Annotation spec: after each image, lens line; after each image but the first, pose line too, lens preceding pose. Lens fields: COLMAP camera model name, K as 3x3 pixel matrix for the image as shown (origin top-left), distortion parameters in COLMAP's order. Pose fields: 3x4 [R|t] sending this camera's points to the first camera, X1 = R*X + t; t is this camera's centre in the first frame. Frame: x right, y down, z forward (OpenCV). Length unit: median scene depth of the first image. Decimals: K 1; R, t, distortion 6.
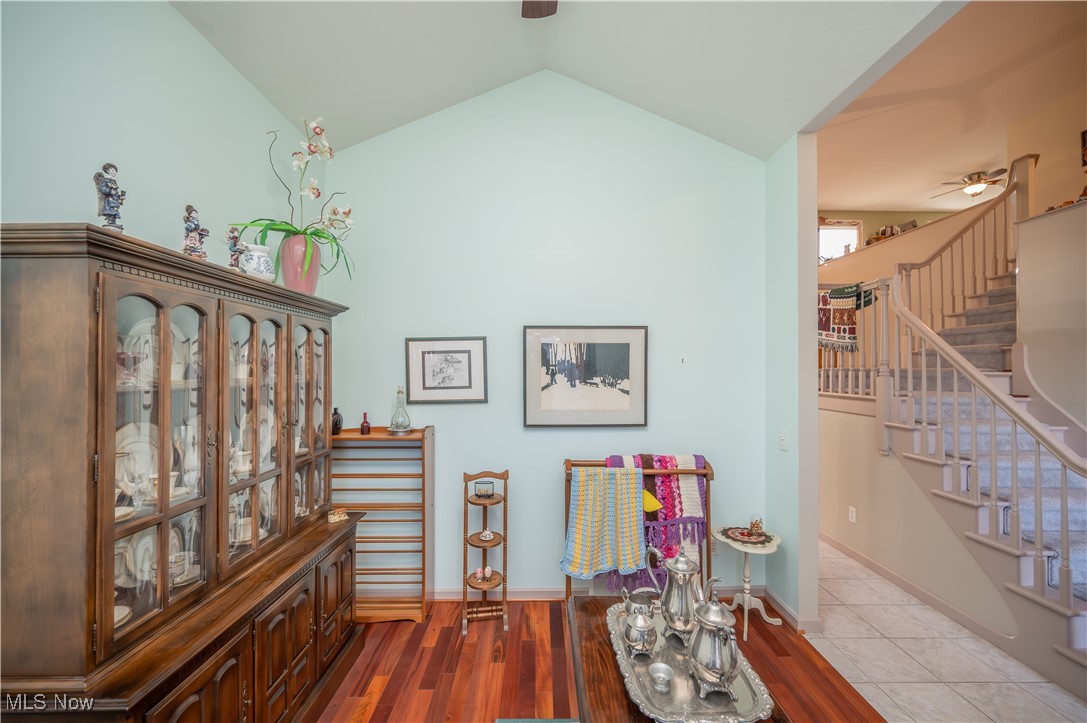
lens RADIAL K [[433.5, 0, 538.0], [0, 433.5, 363.1], [0, 0, 1]] dist [-0.000401, -0.001130]
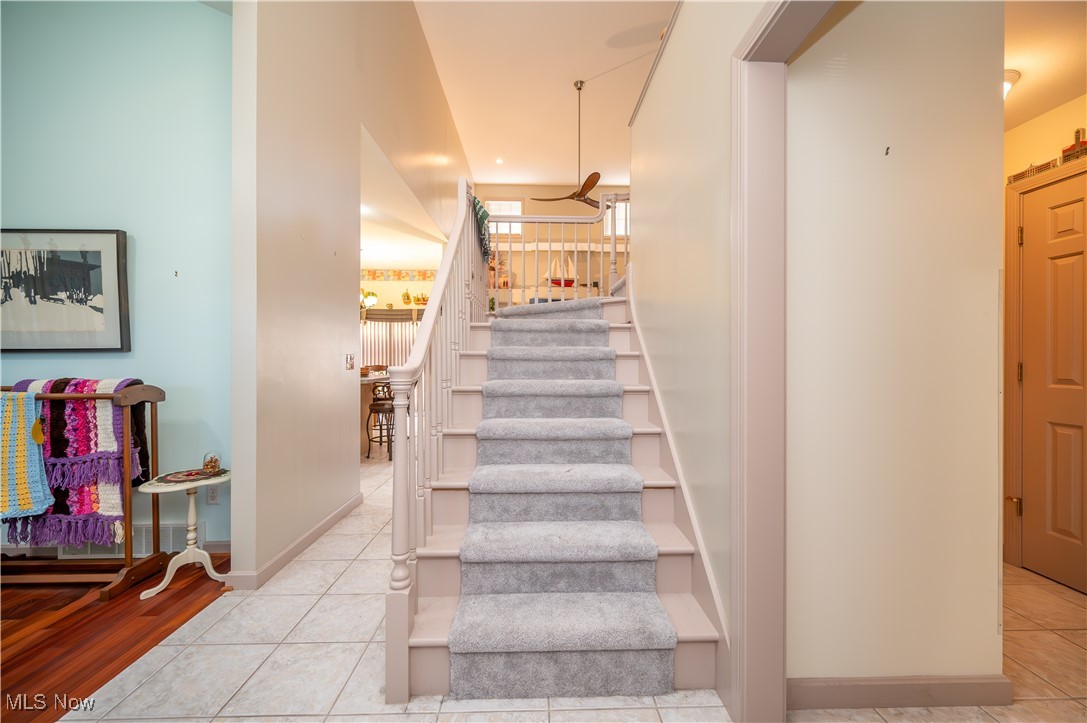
lens RADIAL K [[433.5, 0, 542.2], [0, 433.5, 352.5], [0, 0, 1]] dist [-0.000401, -0.001130]
pose [[0.999690, -0.004515, 0.024485, 1.041006], [0.004378, 0.999974, 0.005644, 0.148544], [-0.024509, -0.005536, 0.999684, 0.143997]]
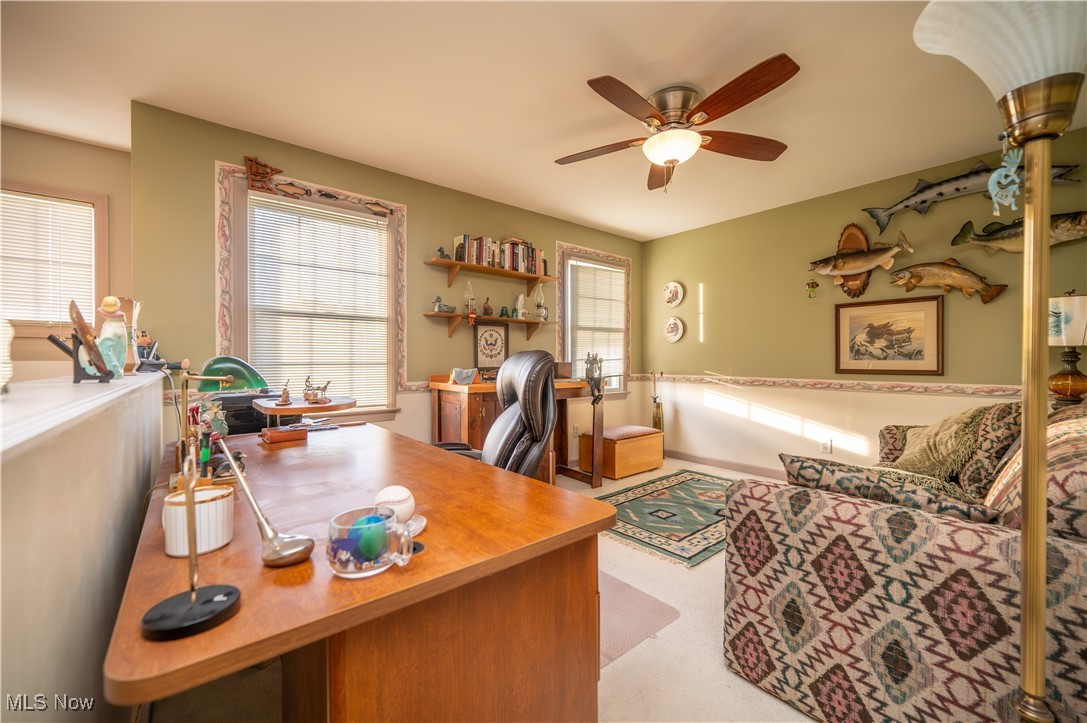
lens RADIAL K [[433.5, 0, 549.4], [0, 433.5, 362.3], [0, 0, 1]] dist [-0.000401, -0.001130]
pose [[0.774971, -0.006144, 0.631966, 1.930240], [-0.009226, 0.999736, 0.021034, -0.674318], [-0.631929, -0.022131, 0.774710, 2.077957]]
